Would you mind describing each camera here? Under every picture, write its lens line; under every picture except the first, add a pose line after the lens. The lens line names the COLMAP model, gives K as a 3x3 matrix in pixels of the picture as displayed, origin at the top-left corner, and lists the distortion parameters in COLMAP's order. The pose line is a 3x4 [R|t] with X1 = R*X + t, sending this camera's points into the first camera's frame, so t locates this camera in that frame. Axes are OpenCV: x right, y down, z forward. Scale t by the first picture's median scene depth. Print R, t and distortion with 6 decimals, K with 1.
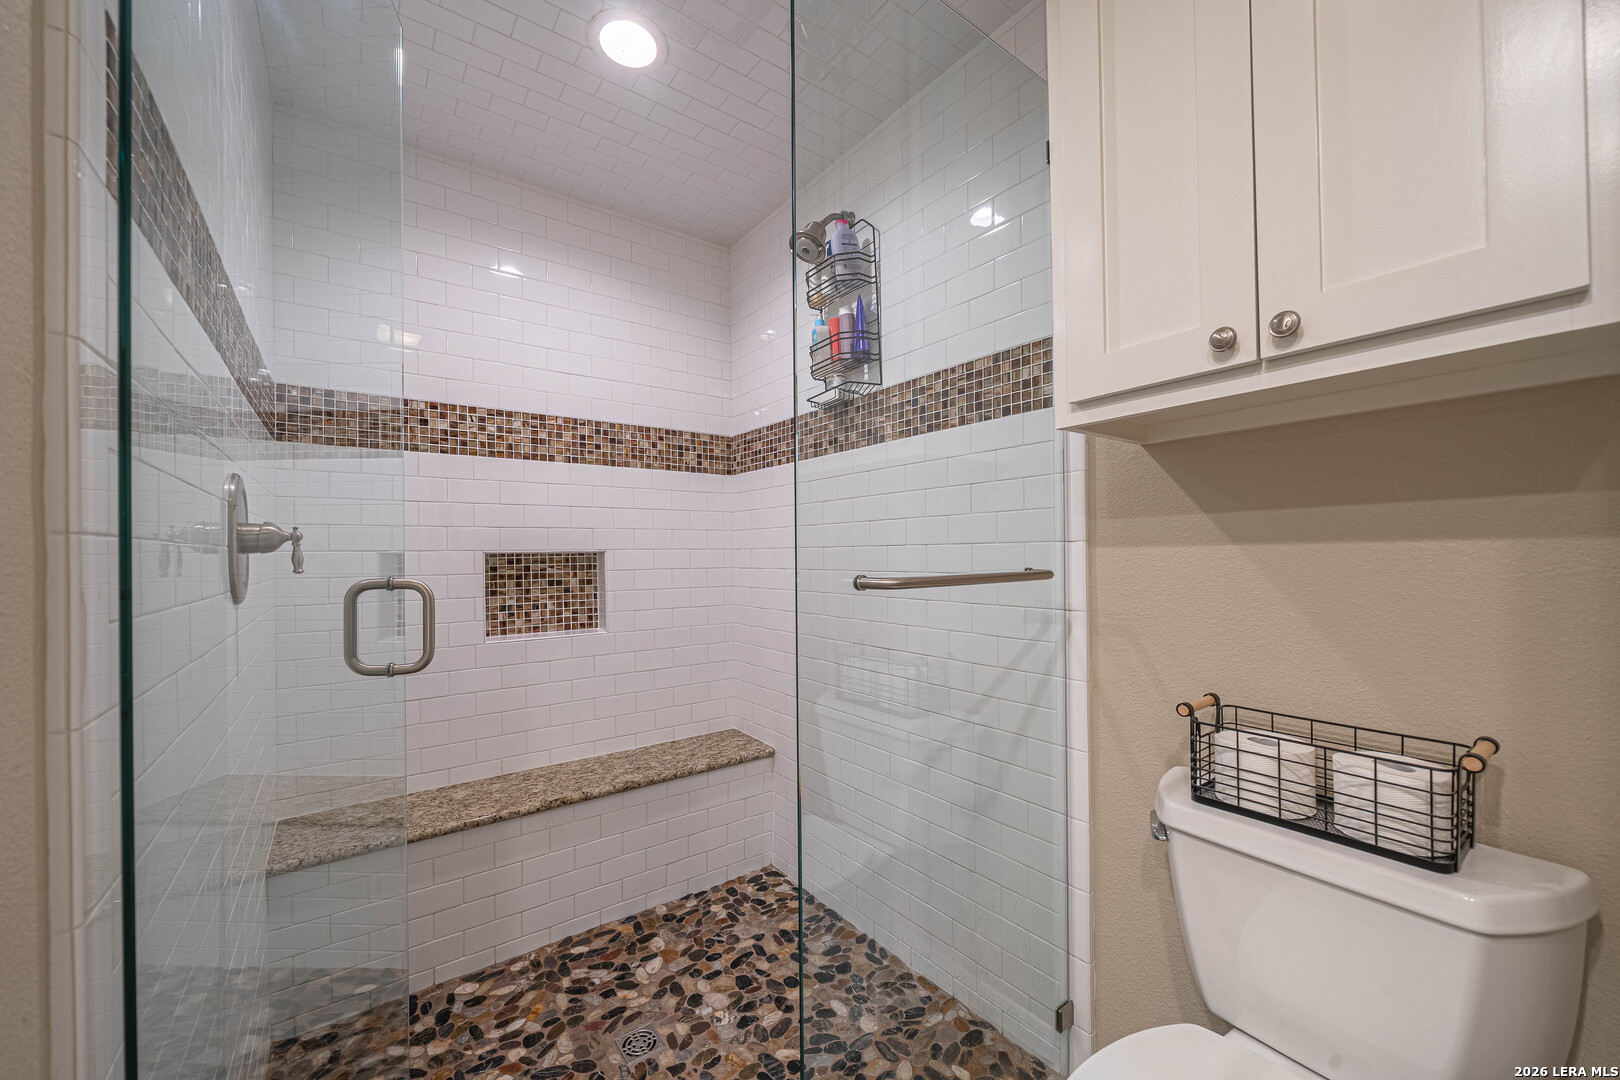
lens RADIAL K [[618.9, 0, 807.8], [0, 618.9, 553.1], [0, 0, 1]] dist [-0.003502, -0.000404]
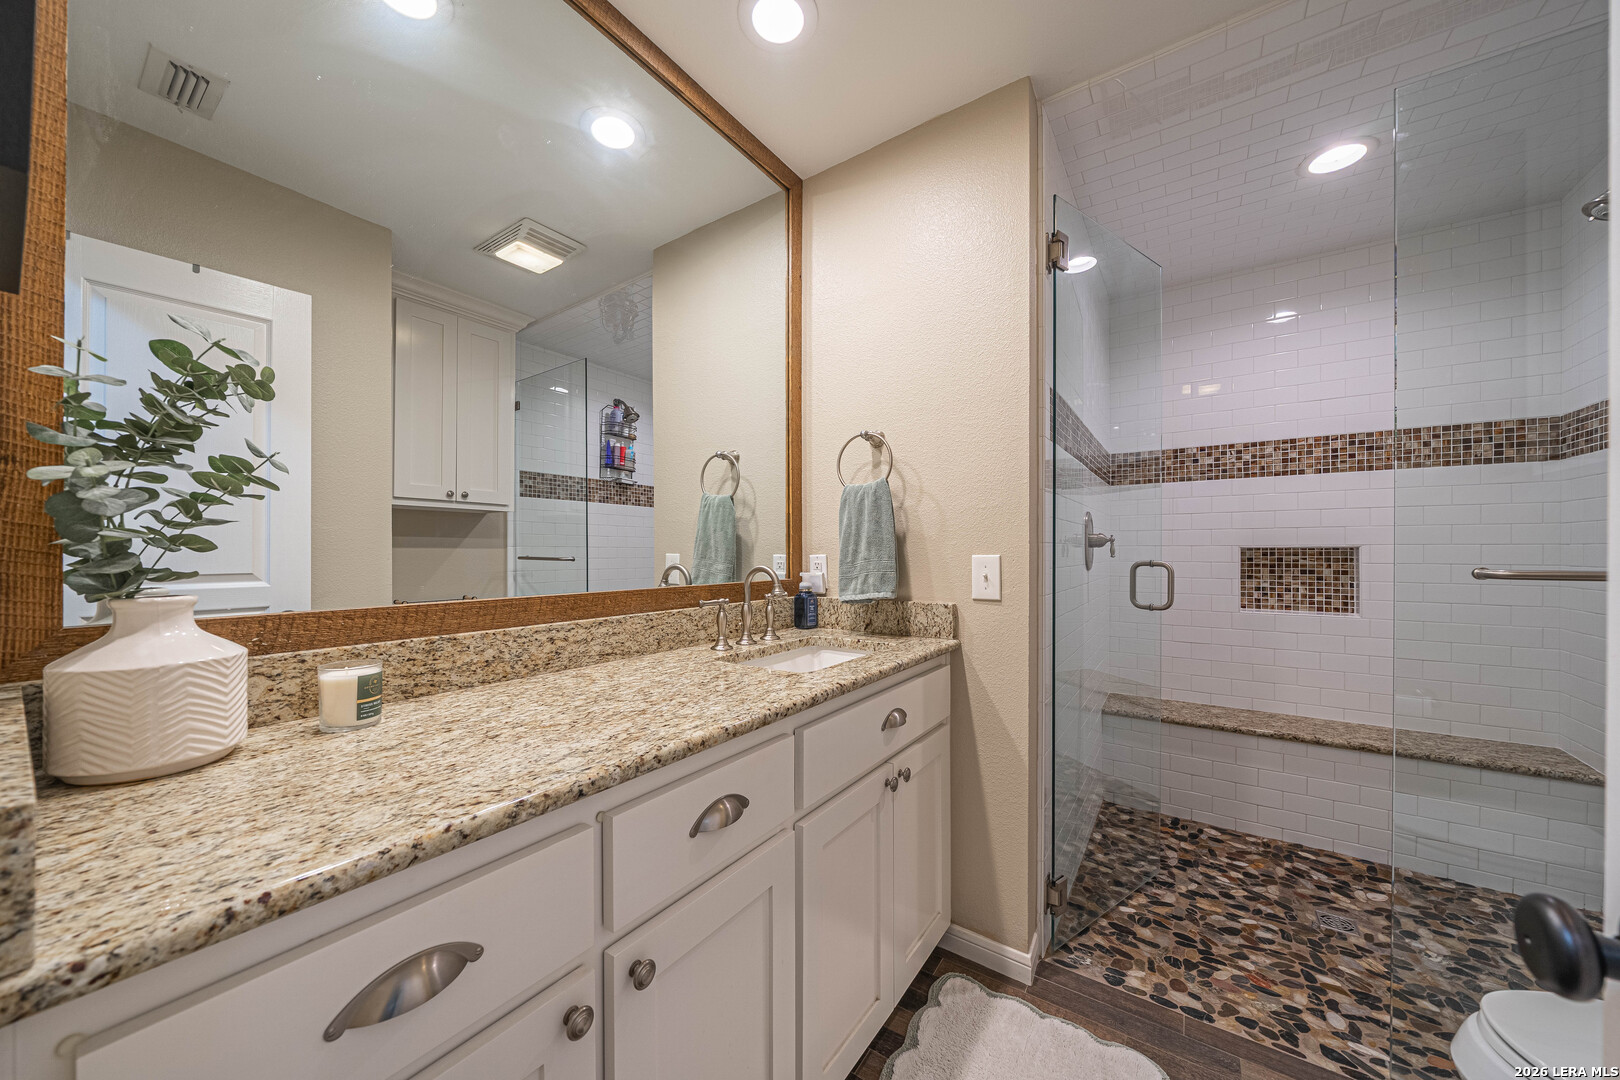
lens RADIAL K [[556.2, 0, 802.4], [0, 556.2, 551.2], [0, 0, 1]] dist [-0.003950, -0.000179]
pose [[0.318042, 0.011841, -0.948003, 0.352556], [-0.002416, 0.999929, 0.011679, -0.004055], [0.948074, -0.001424, 0.318048, -0.336539]]
